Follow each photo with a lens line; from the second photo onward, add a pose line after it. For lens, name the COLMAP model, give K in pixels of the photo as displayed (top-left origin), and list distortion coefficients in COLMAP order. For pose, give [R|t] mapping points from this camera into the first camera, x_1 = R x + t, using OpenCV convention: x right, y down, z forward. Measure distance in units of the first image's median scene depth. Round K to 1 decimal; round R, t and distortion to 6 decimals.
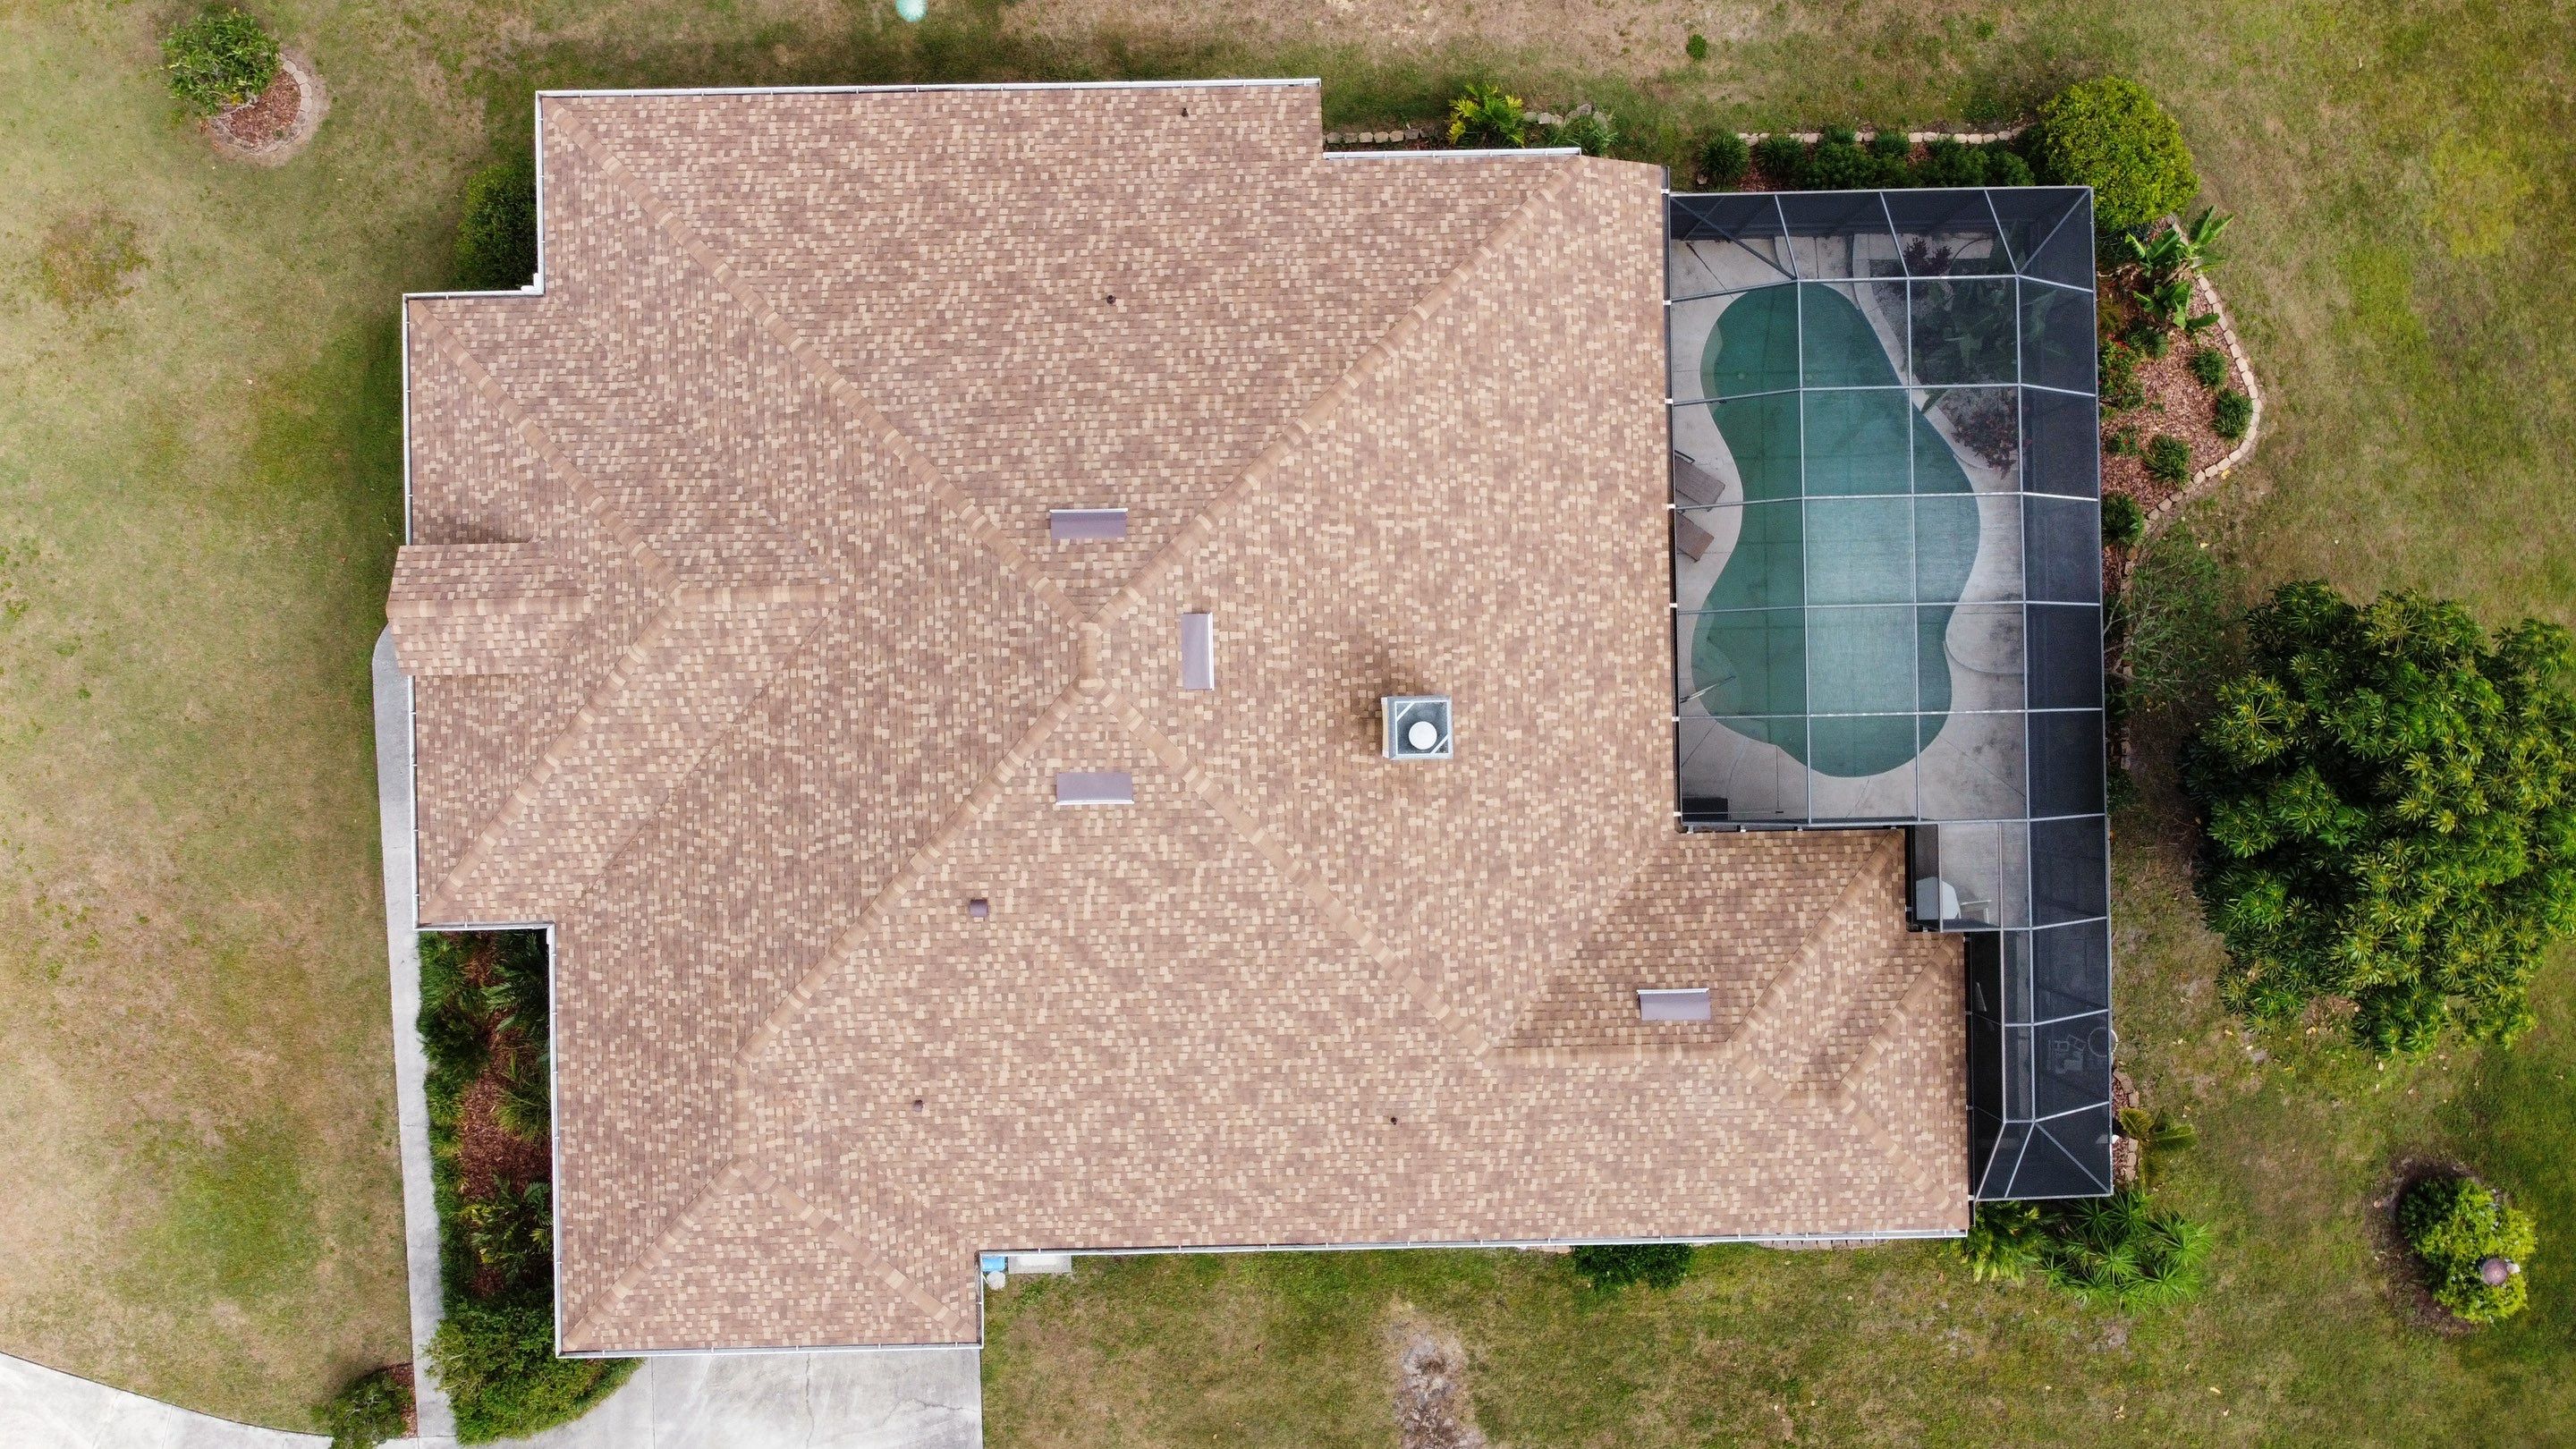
lens RADIAL K [[2021.1, 0, 1282.1], [0, 2021.1, 699.6], [0, 0, 1]] dist [-0.036058, 0.084709]
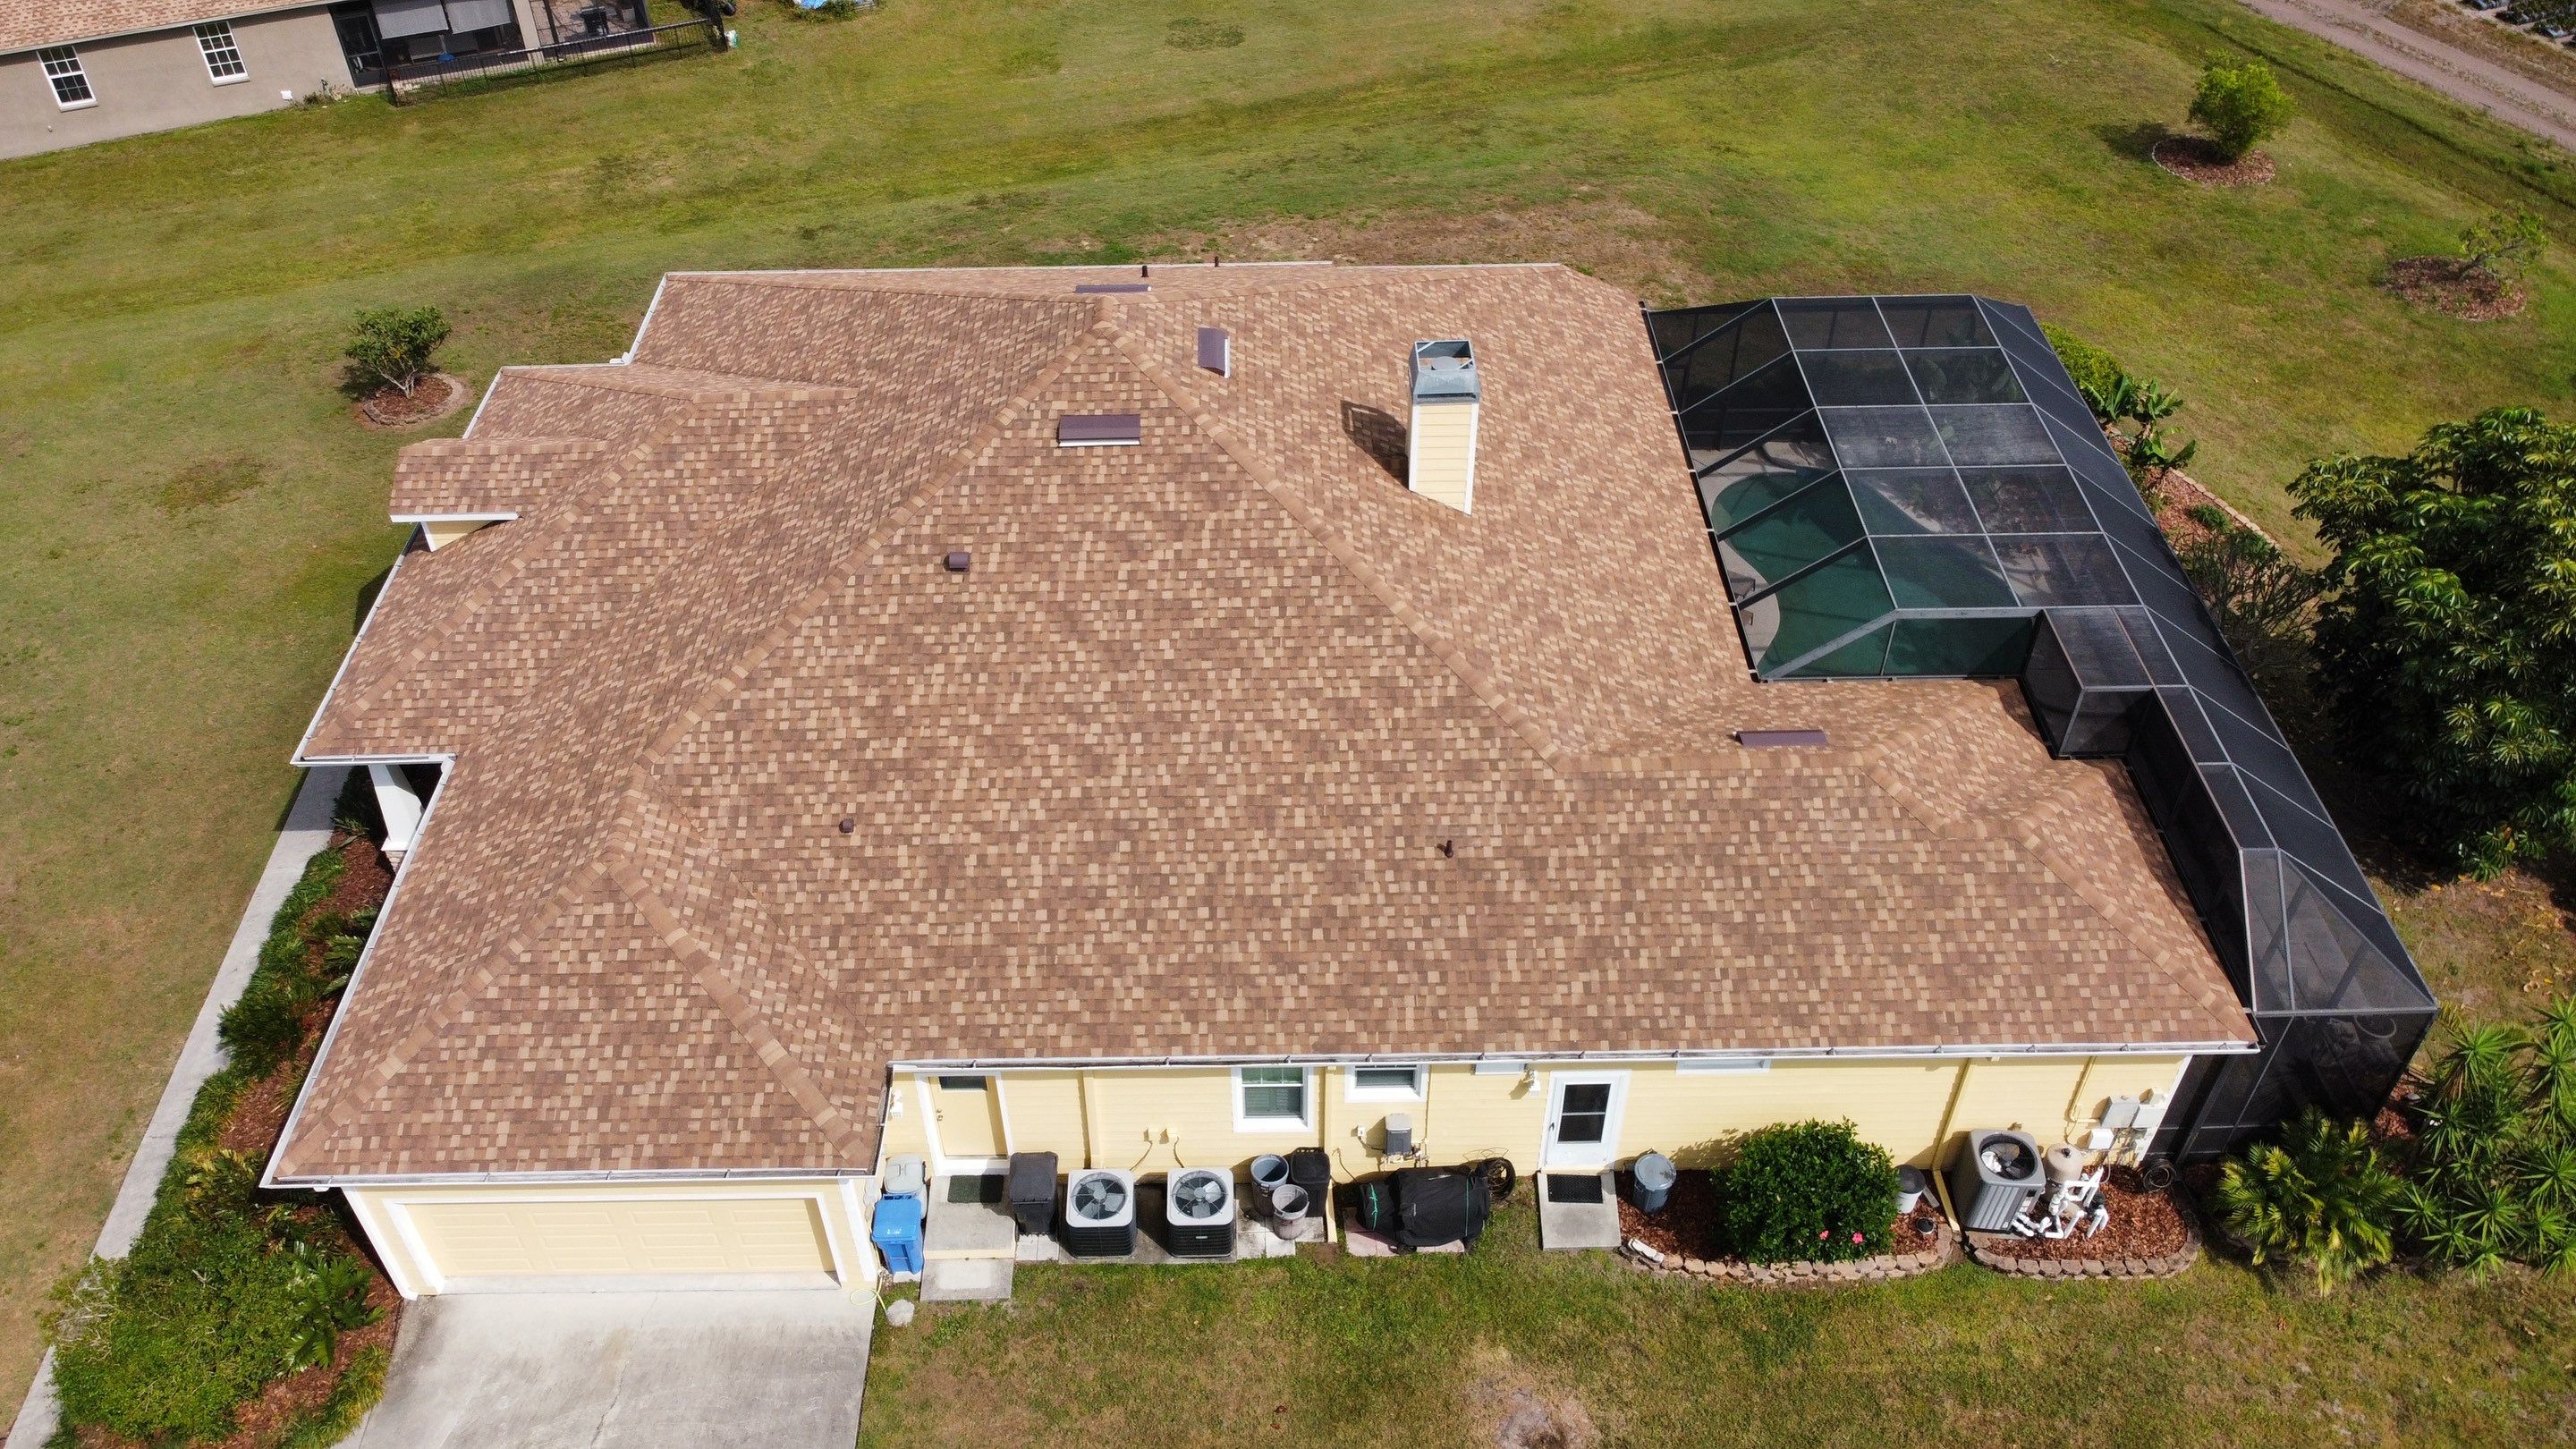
lens RADIAL K [[1984.1, 0, 1265.7], [0, 1984.1, 661.6], [0, 0, 1]] dist [-0.003459, -0.006206]
pose [[0.999606, -0.015551, -0.023375, 0.003673], [-0.007517, 0.653947, -0.756503, 0.751569], [0.027050, 0.756380, 0.653573, 0.445582]]
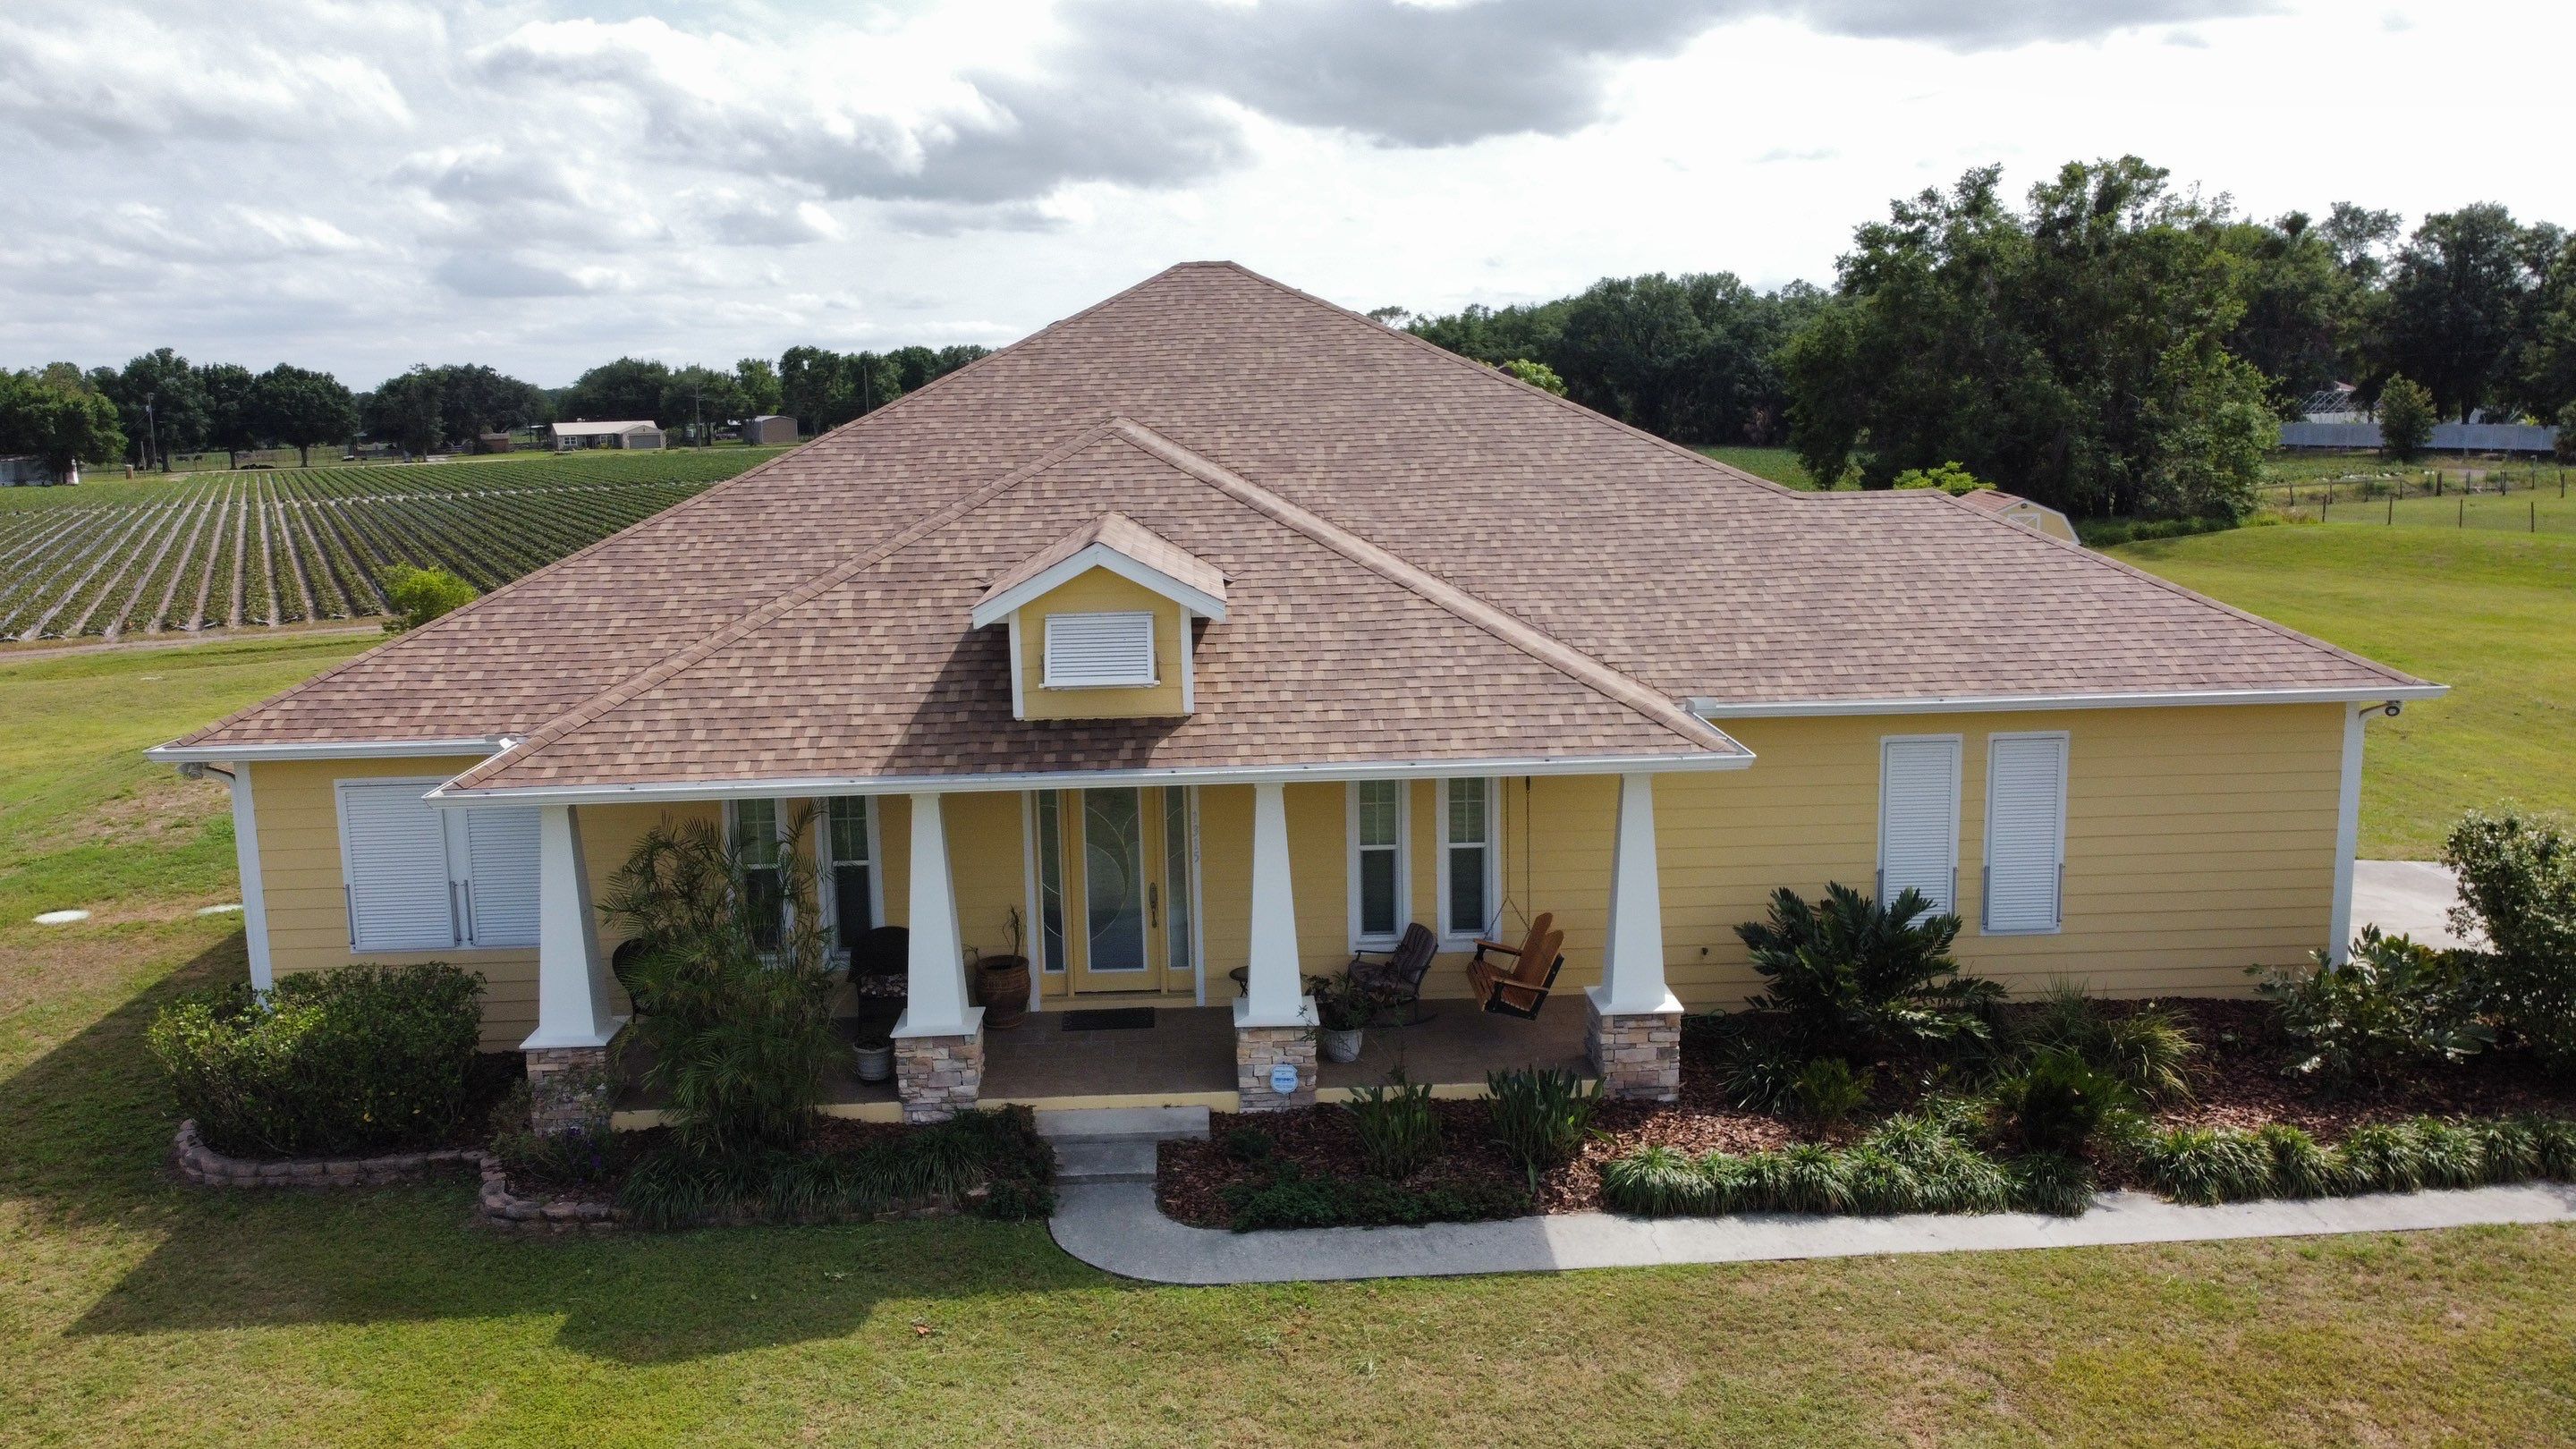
lens RADIAL K [[1931.2, 0, 1252.8], [0, 1931.2, 676.6], [0, 0, 1]] dist [0.008132, -0.005744]
pose [[-0.011992, -0.162114, 0.986699, -0.919528], [0.999841, -0.014978, 0.009691, -0.010672], [0.013208, 0.986658, 0.162268, 0.943289]]
